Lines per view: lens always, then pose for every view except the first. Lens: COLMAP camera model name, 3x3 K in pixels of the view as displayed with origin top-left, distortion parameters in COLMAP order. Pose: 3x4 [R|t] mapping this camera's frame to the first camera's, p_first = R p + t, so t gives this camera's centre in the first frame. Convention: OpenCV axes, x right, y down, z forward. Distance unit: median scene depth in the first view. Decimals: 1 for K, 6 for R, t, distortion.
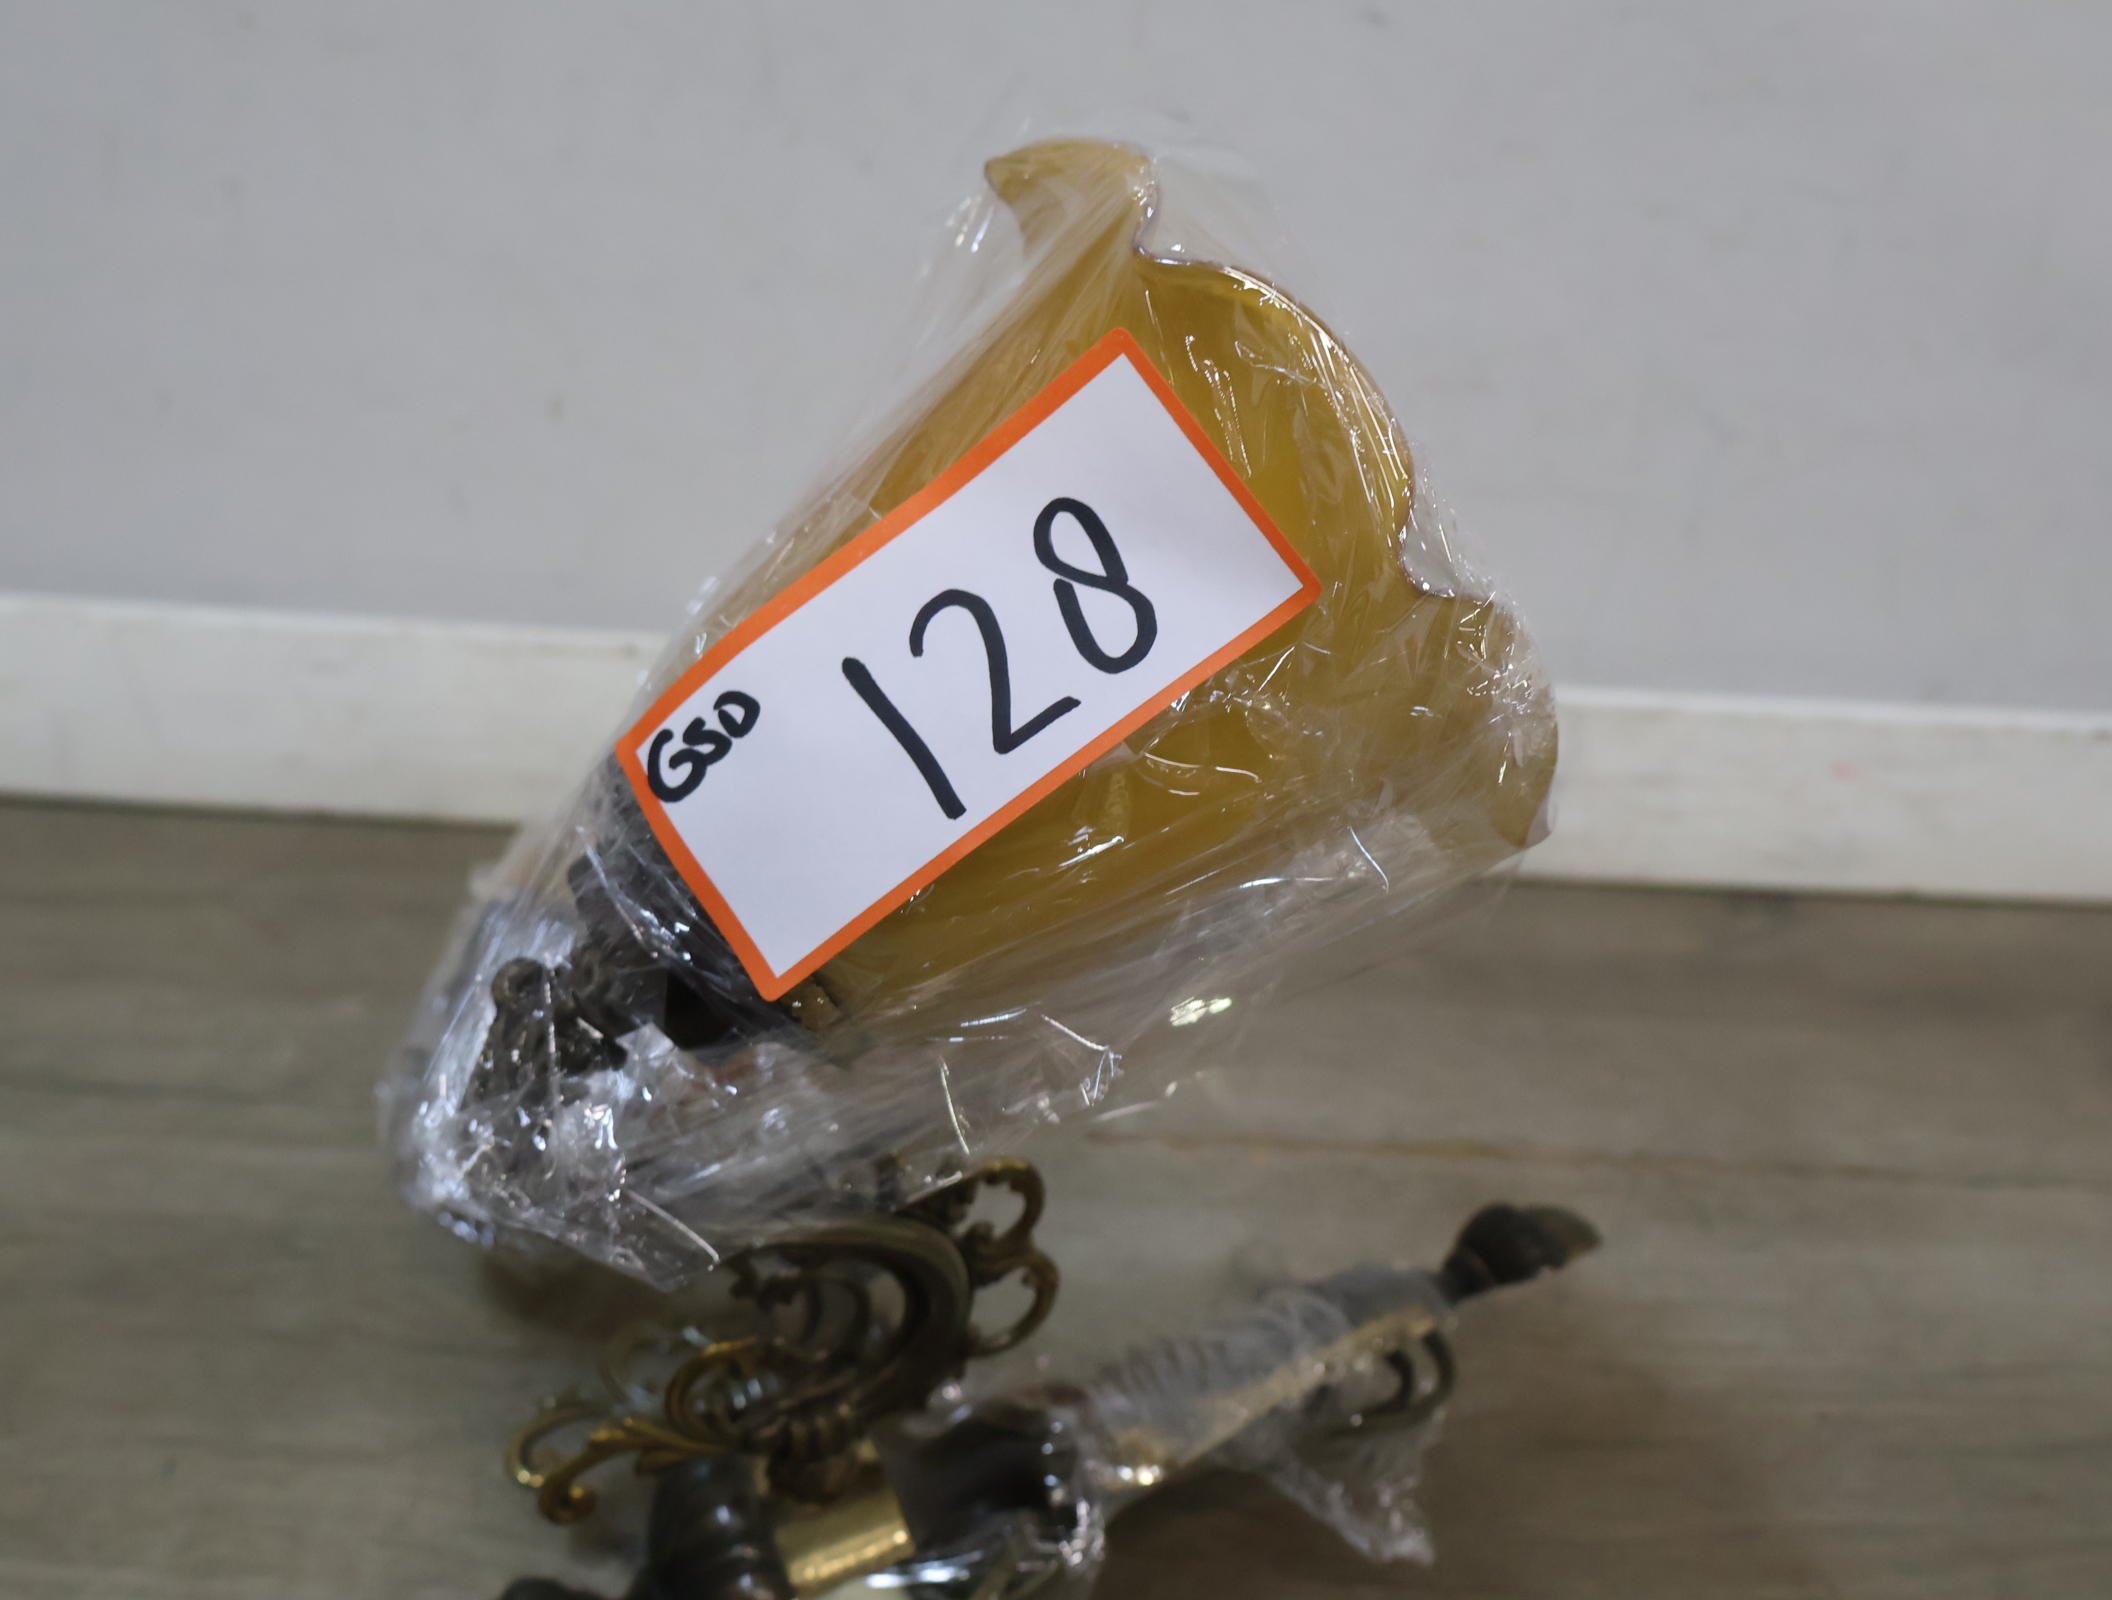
lens RADIAL K [[2315.7, 0, 1058.9], [0, 2315.7, 776.3], [0, 0, 1]] dist [0.012652, 0.005808]
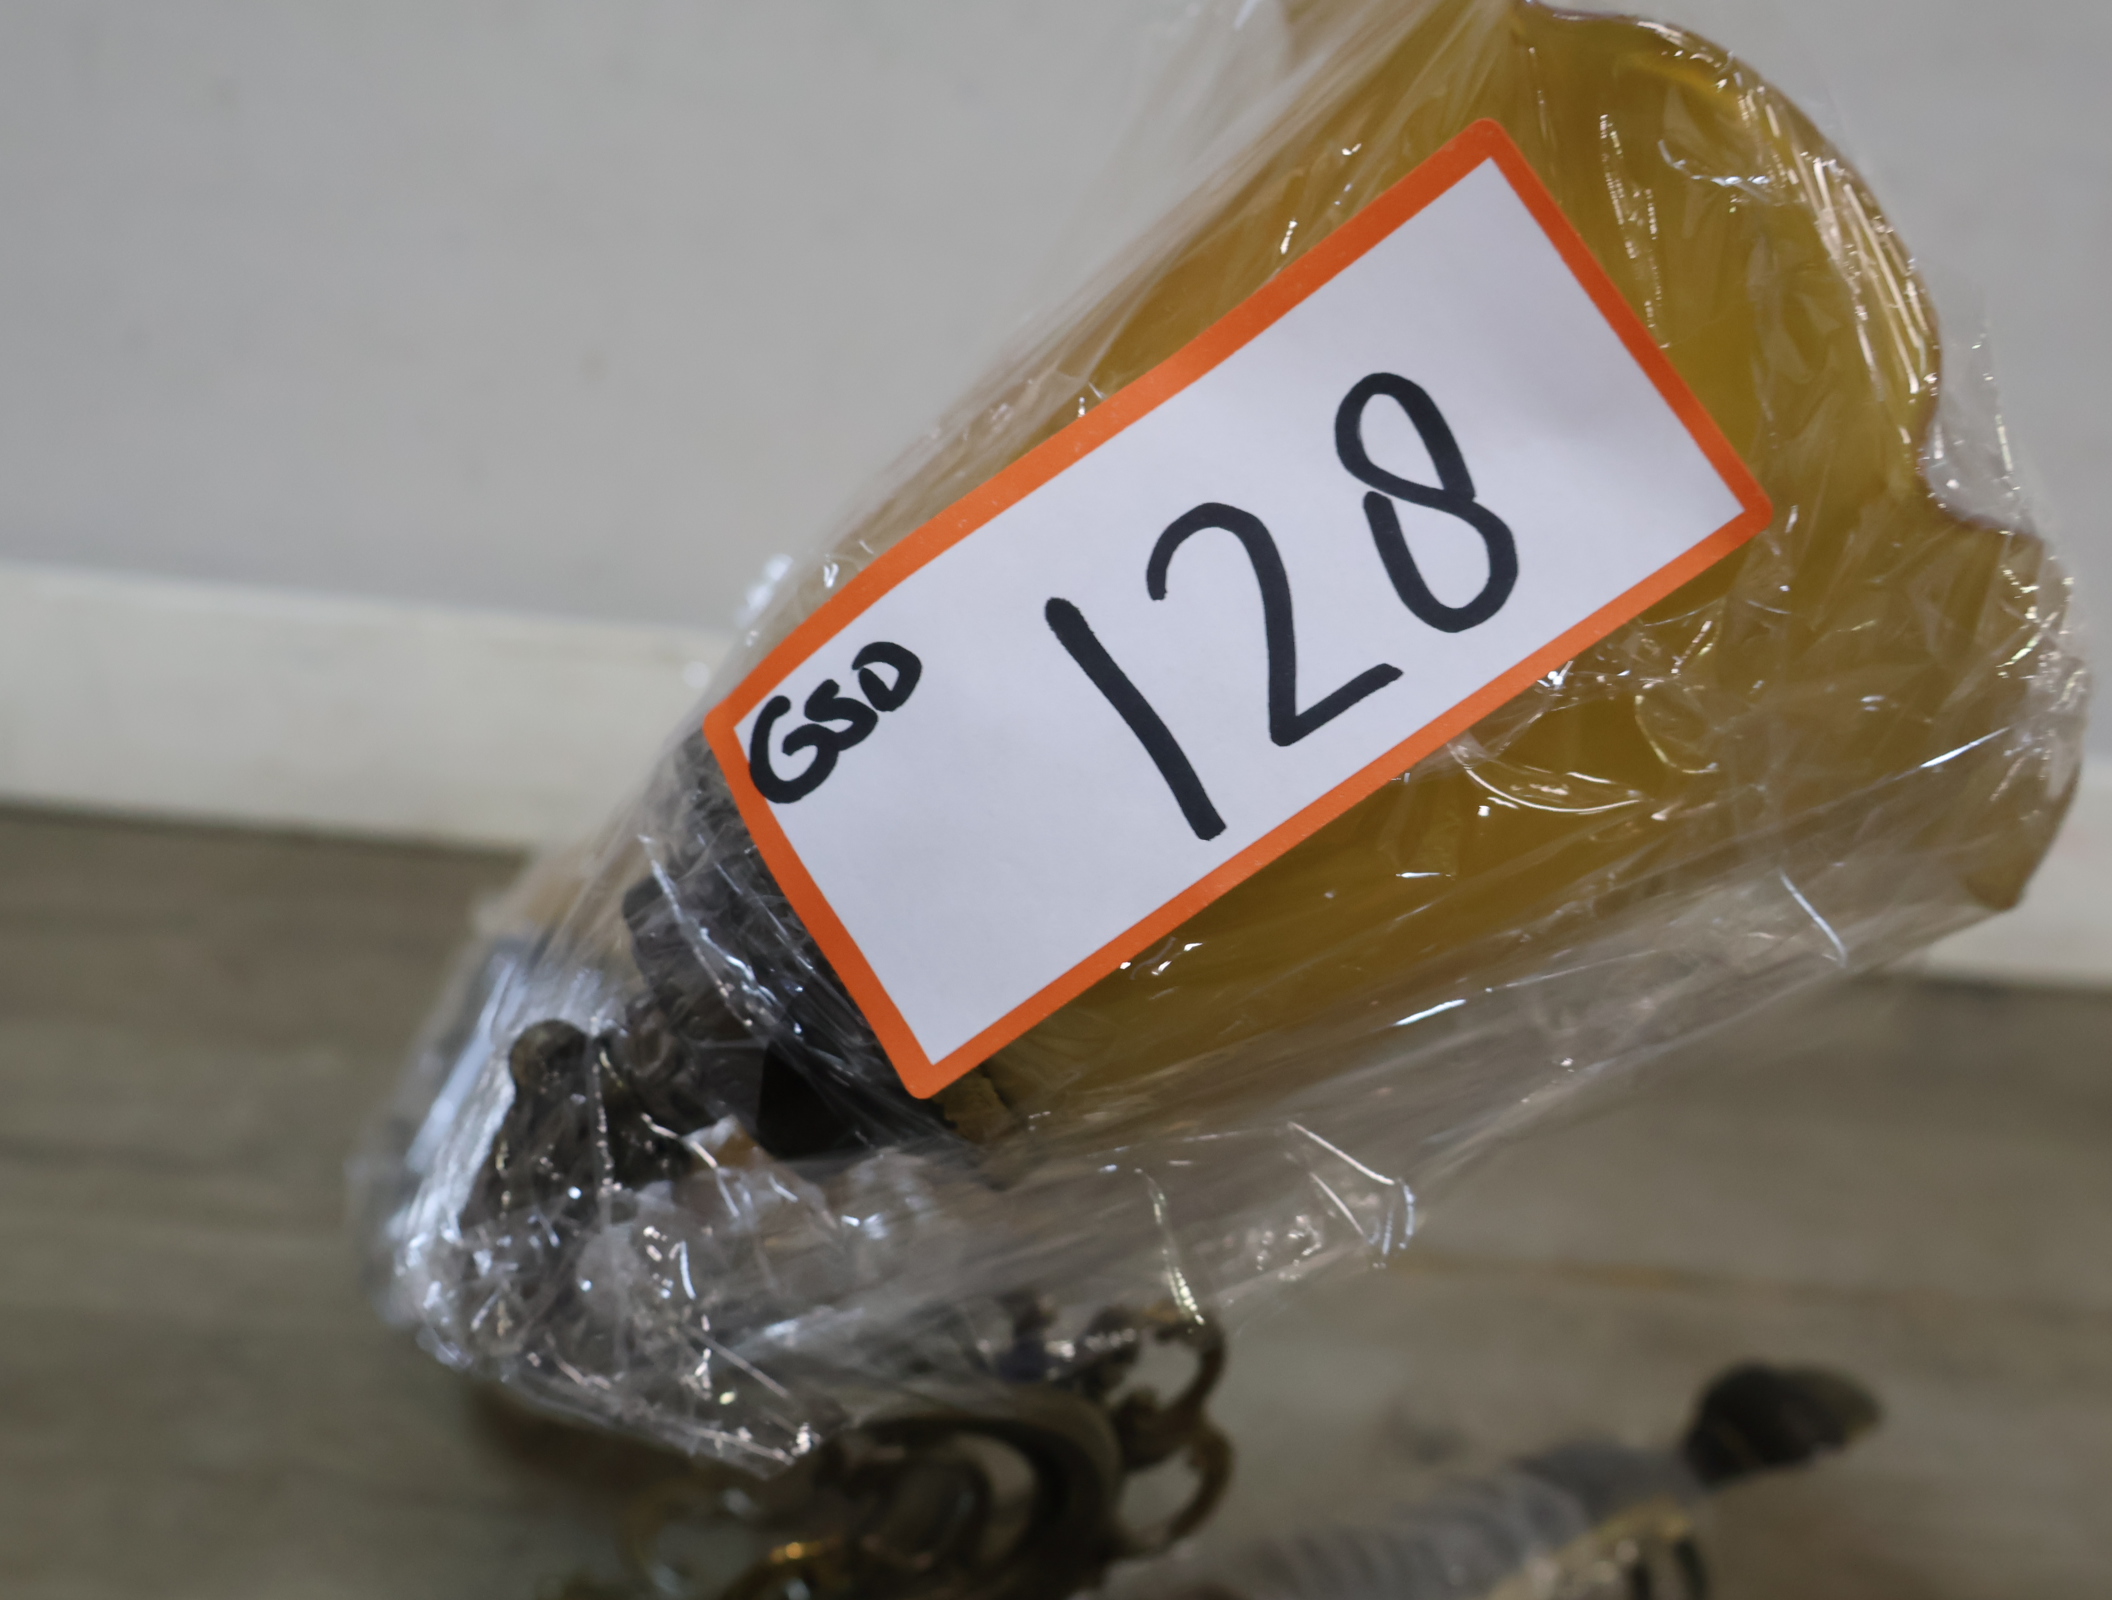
lens RADIAL K [[2315.7, 0, 1058.9], [0, 2315.7, 776.3], [0, 0, 1]] dist [0.012652, 0.005808]
pose [[0.999421, 0.034037, 0.000330, -0.084195], [-0.034019, 0.999132, -0.024058, 0.016686], [-0.001149, 0.024033, 0.999710, 0.305311]]
